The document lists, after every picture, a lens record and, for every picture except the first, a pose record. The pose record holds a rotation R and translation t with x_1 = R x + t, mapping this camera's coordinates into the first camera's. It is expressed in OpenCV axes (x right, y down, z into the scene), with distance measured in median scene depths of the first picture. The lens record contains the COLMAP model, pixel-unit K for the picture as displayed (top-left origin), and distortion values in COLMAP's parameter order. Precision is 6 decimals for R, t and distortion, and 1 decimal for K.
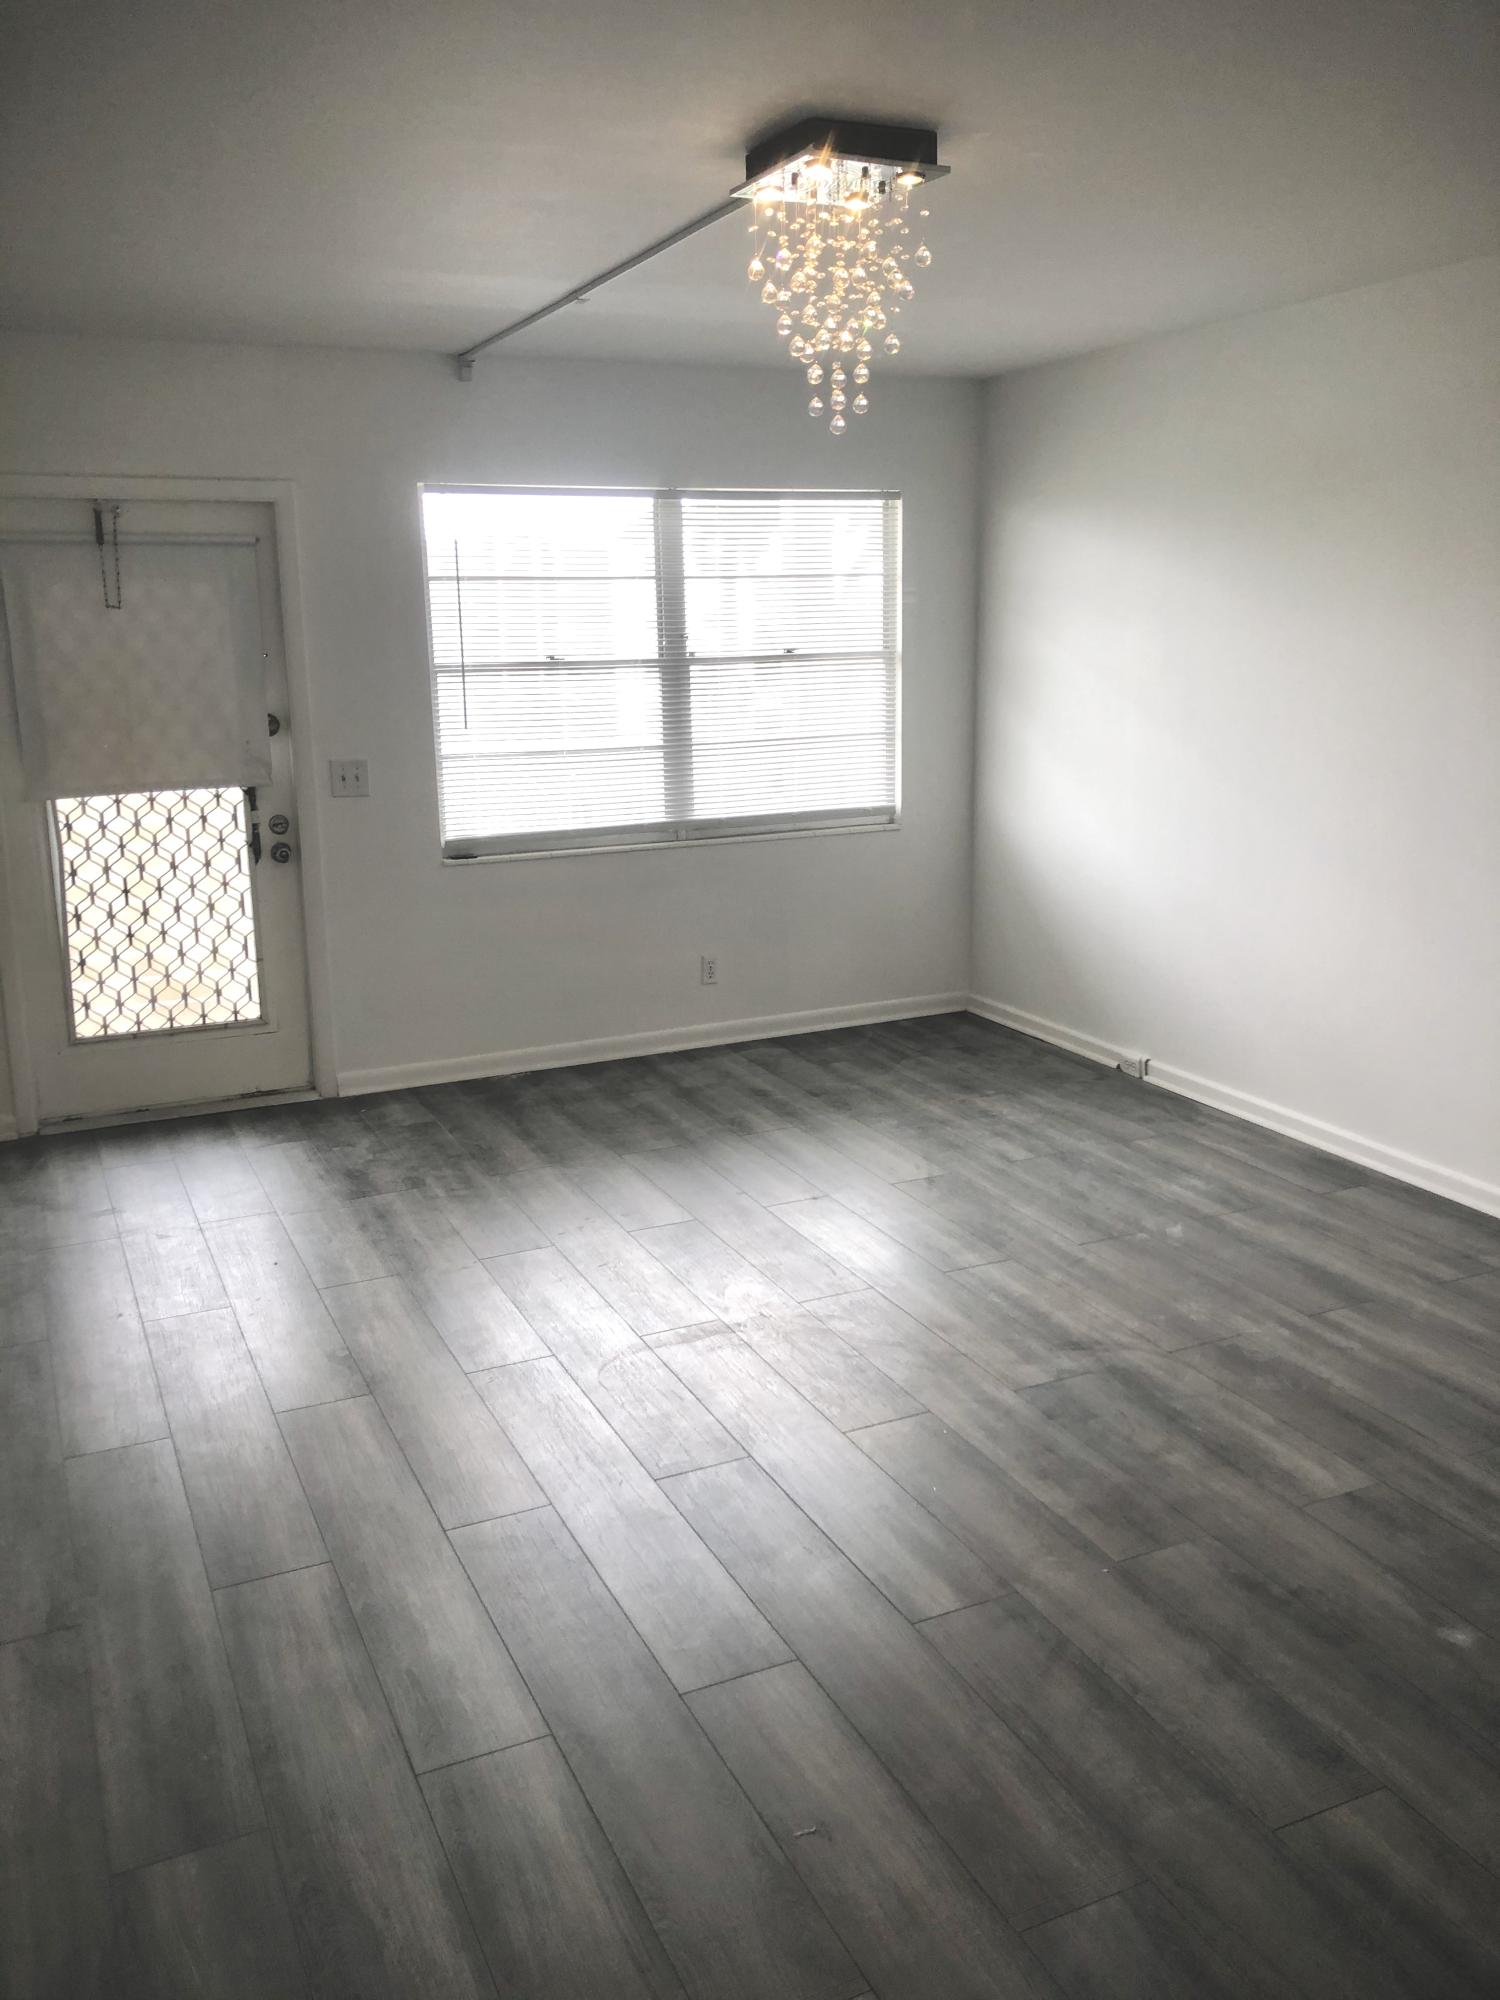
lens RADIAL K [[1642.4, 0, 749.5], [0, 1642.4, 993.3], [0, 0, 1]] dist [0.047599, -0.013786]
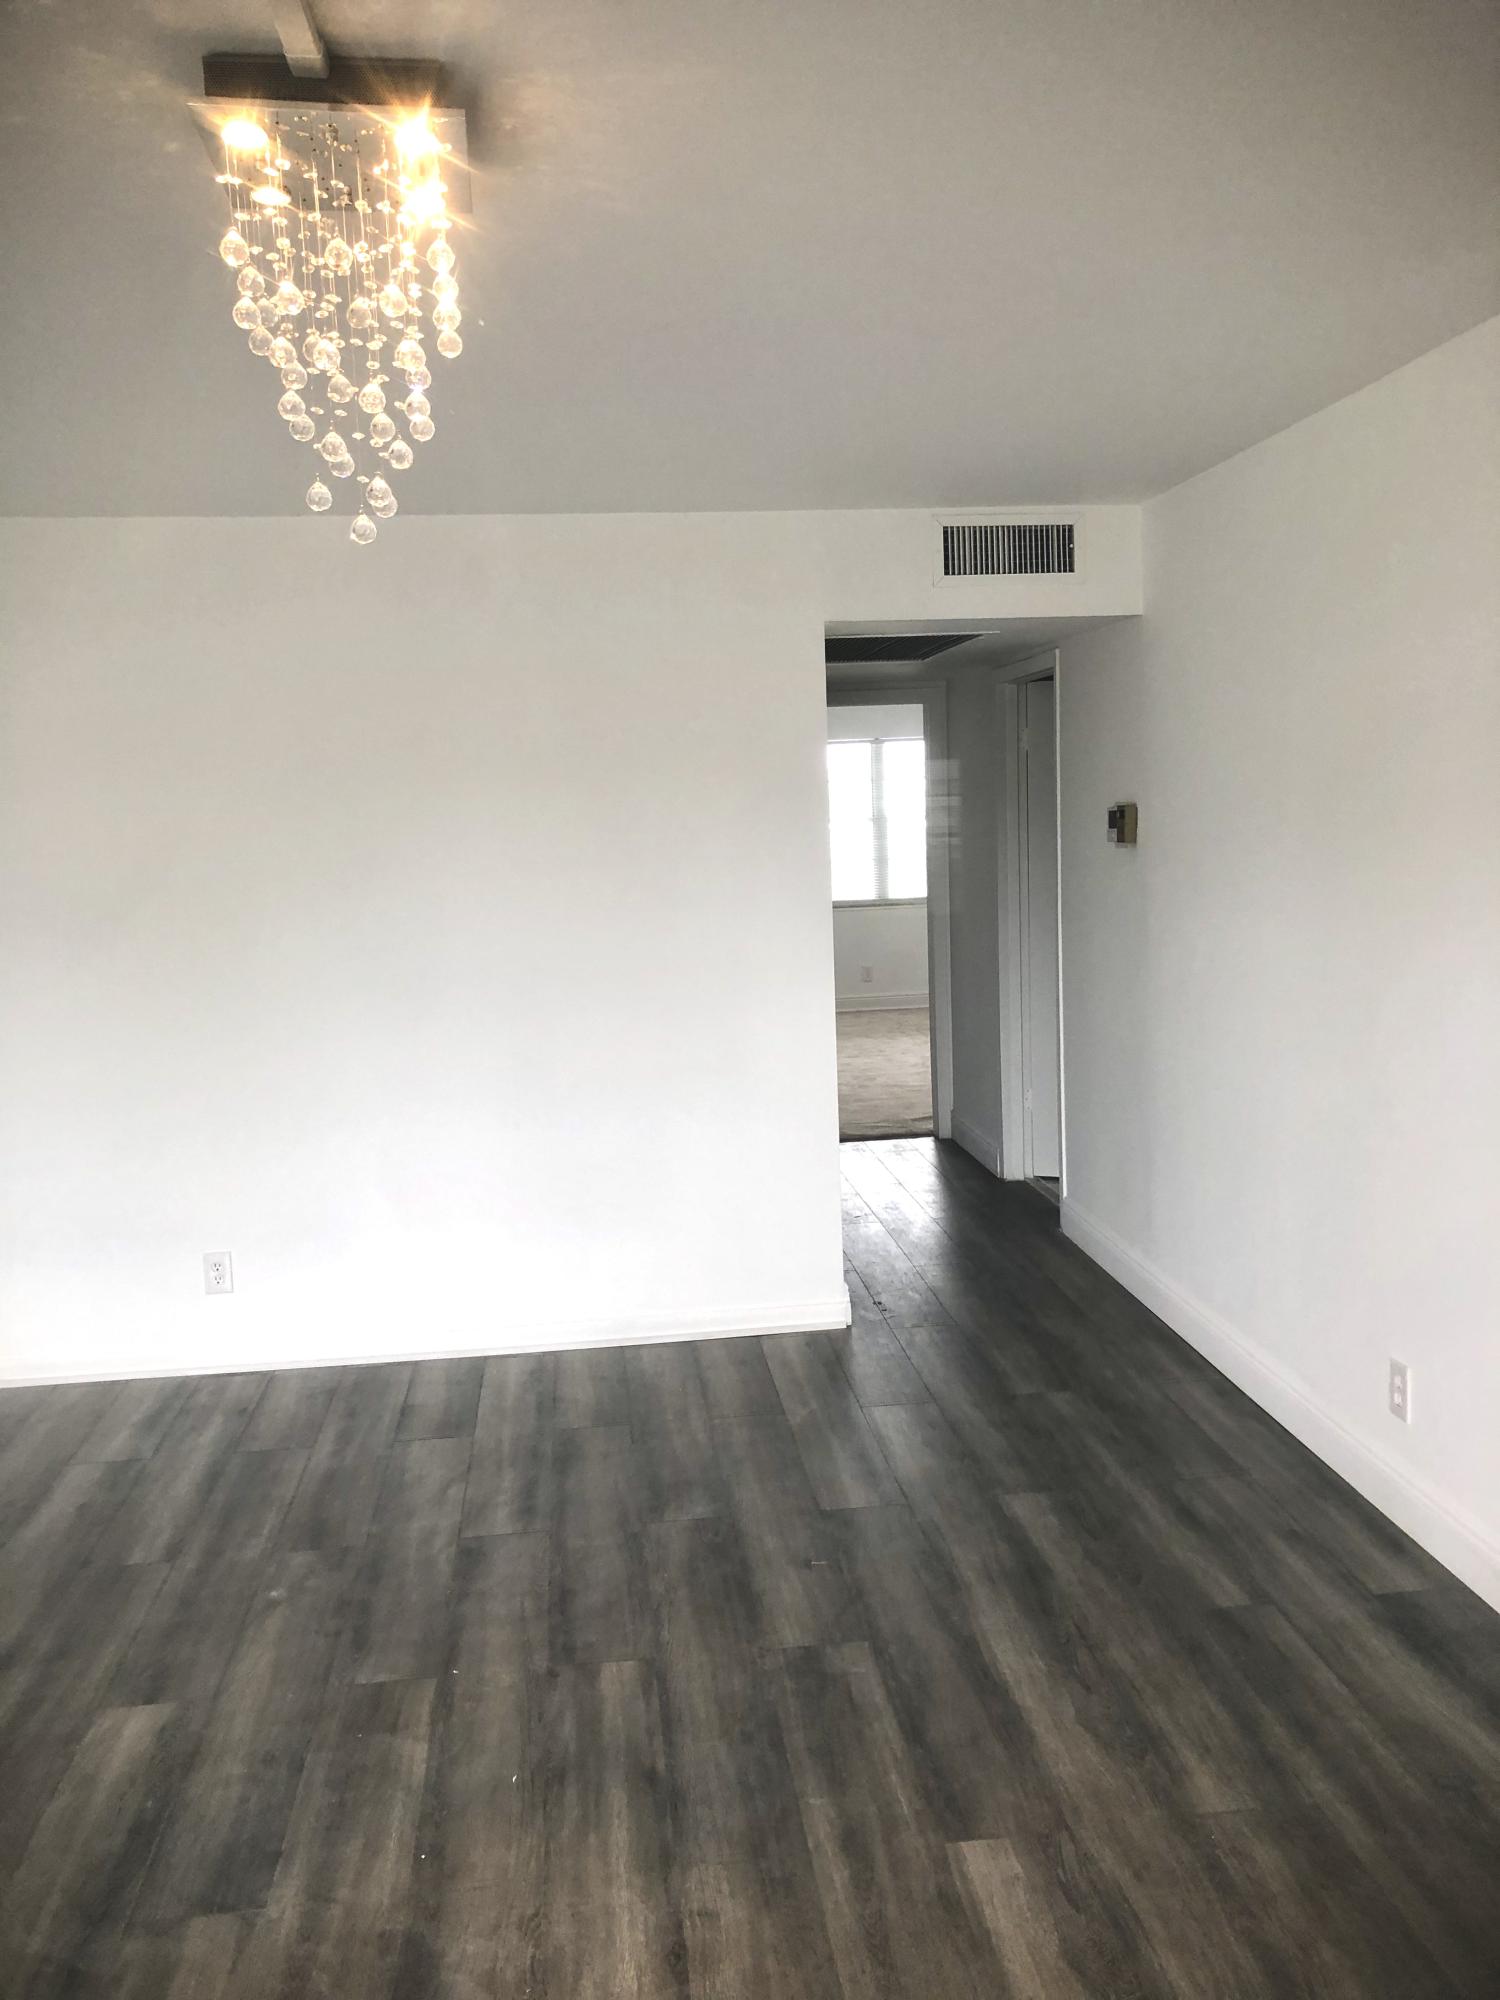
lens RADIAL K [[1642.4, 0, 749.5], [0, 1642.4, 993.3], [0, 0, 1]] dist [0.047599, -0.013786]
pose [[-0.948867, 0.009928, 0.315520, -0.514848], [0.114457, 0.942313, 0.314556, -0.638151], [-0.294195, 0.334586, -0.895266, 2.848689]]
